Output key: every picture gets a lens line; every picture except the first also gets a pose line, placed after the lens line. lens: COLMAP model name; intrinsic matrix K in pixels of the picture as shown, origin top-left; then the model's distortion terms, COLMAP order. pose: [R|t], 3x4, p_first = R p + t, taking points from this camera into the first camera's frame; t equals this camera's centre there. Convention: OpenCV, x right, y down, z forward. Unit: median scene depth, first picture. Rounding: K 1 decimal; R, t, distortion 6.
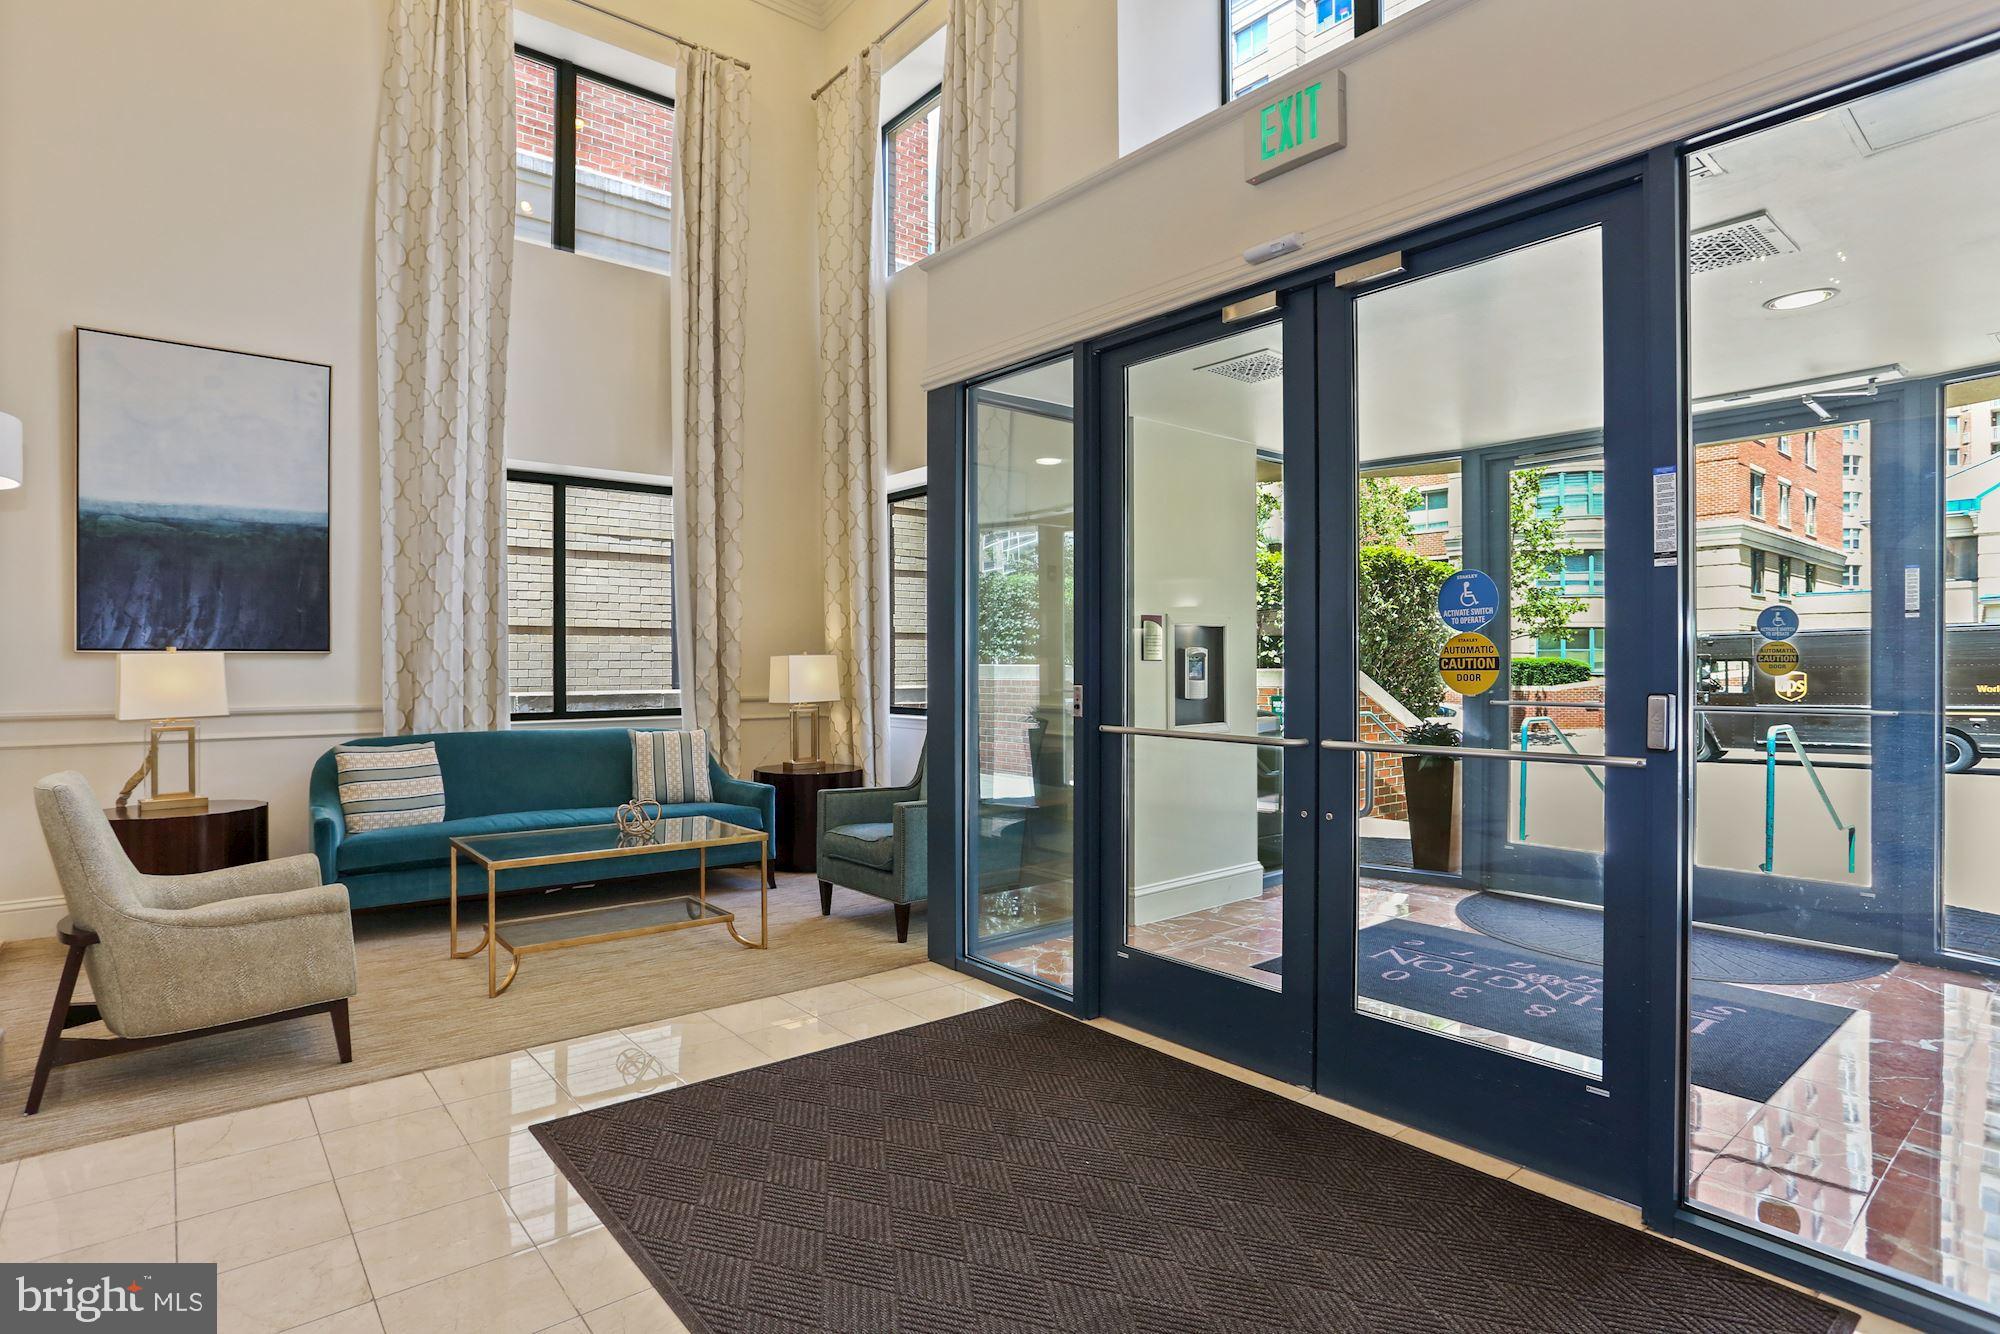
lens RADIAL K [[1017.1, 0, 989.7], [0, 1017.1, 648.8], [0, 0, 1]] dist [-0.051521, 0.030124]
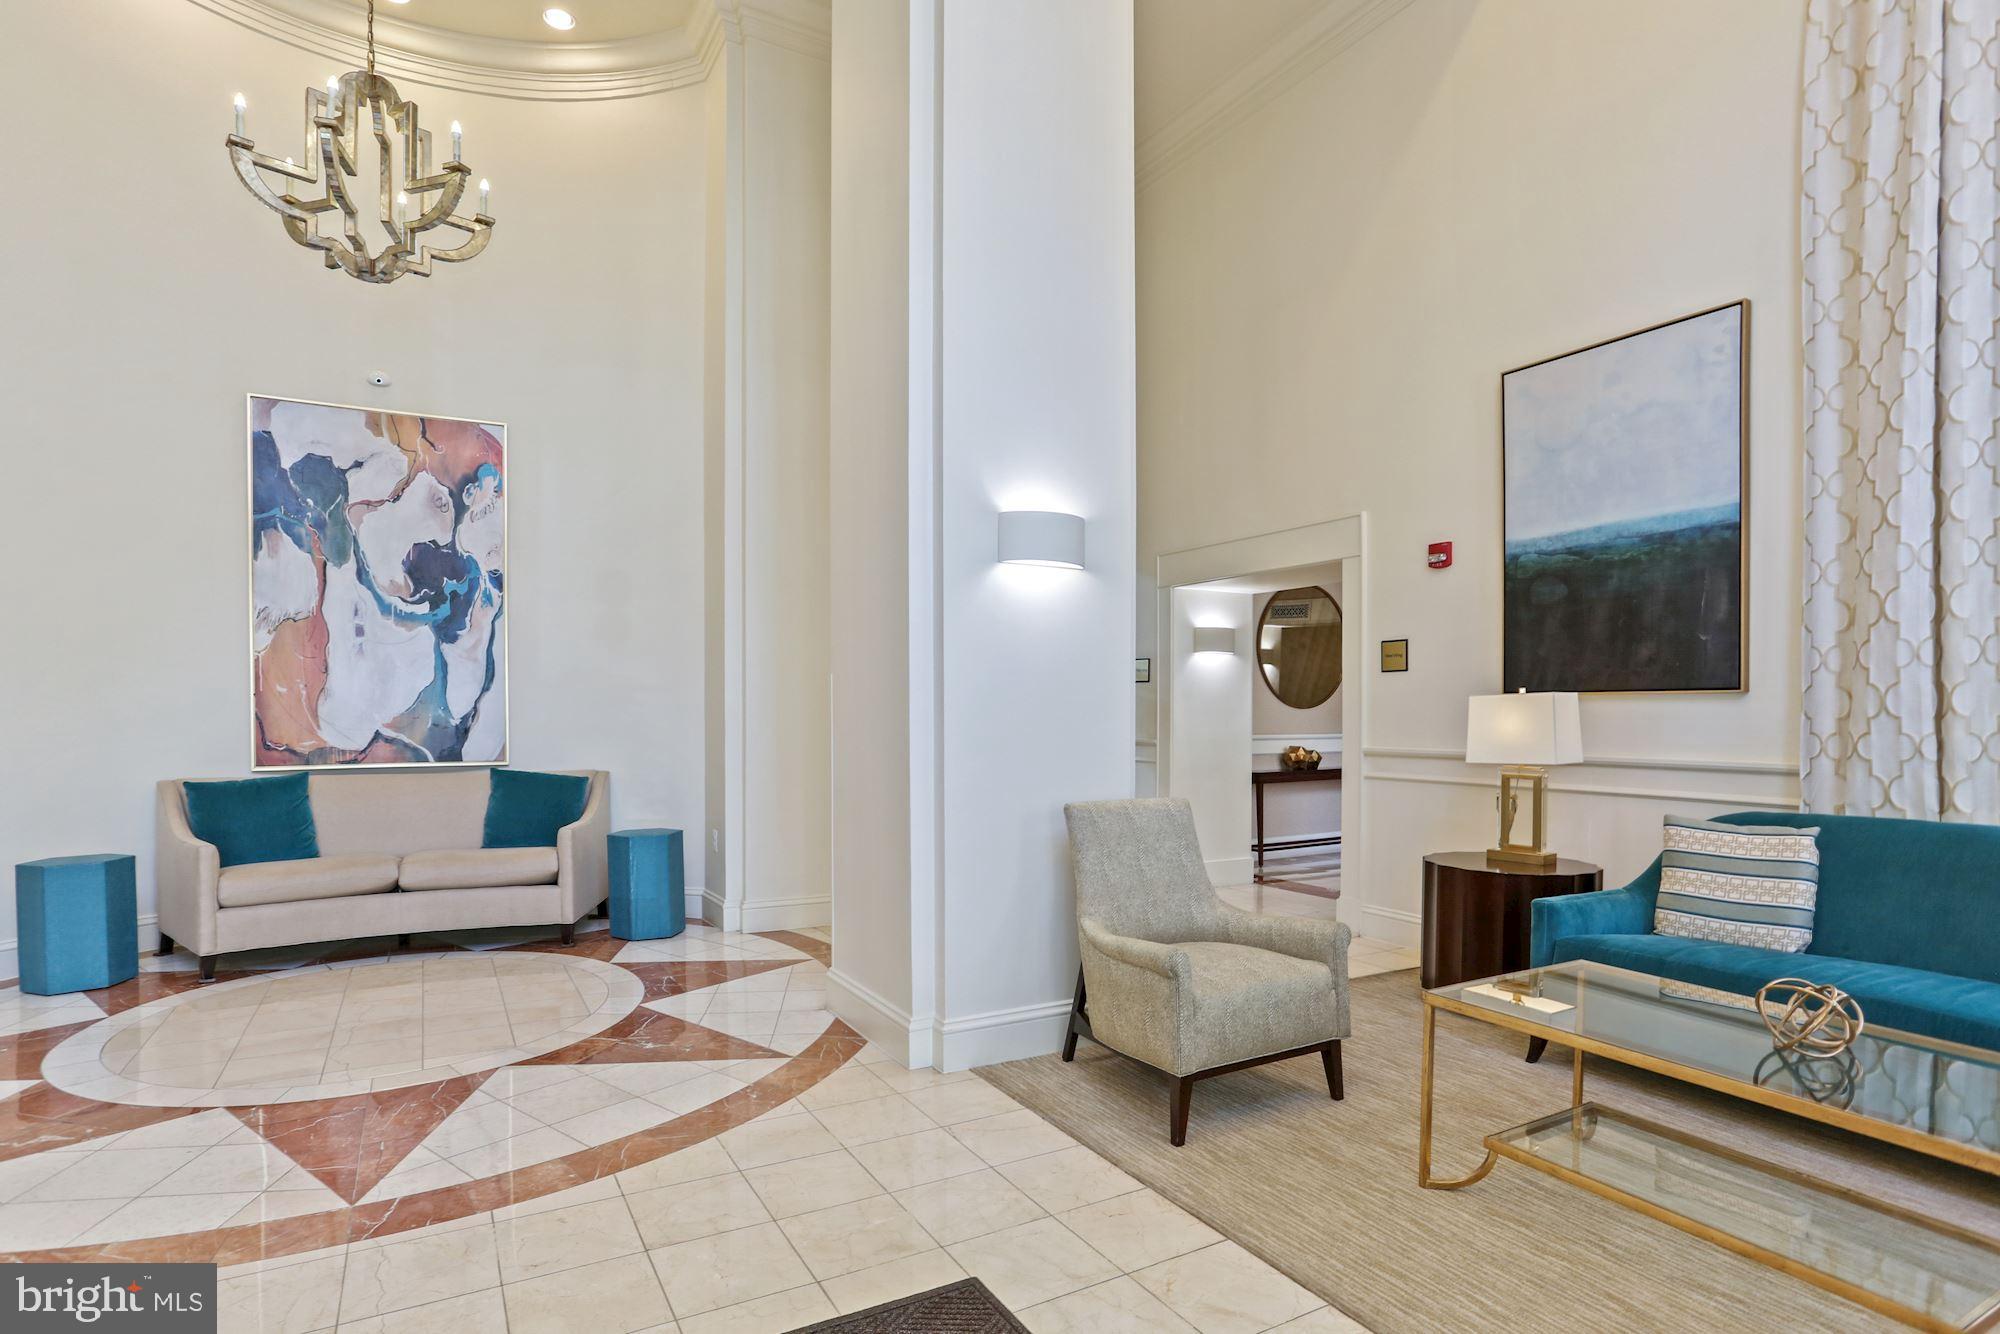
lens RADIAL K [[1038.7, 0, 997.8], [0, 1038.7, 713.9], [0, 0, 1]] dist [-0.055635, 0.031218]
pose [[-0.179445, 0.004421, -0.983758, 0.188249], [0.013780, 0.999903, 0.001980, 0.012367], [0.983672, -0.013201, -0.179488, 0.637038]]
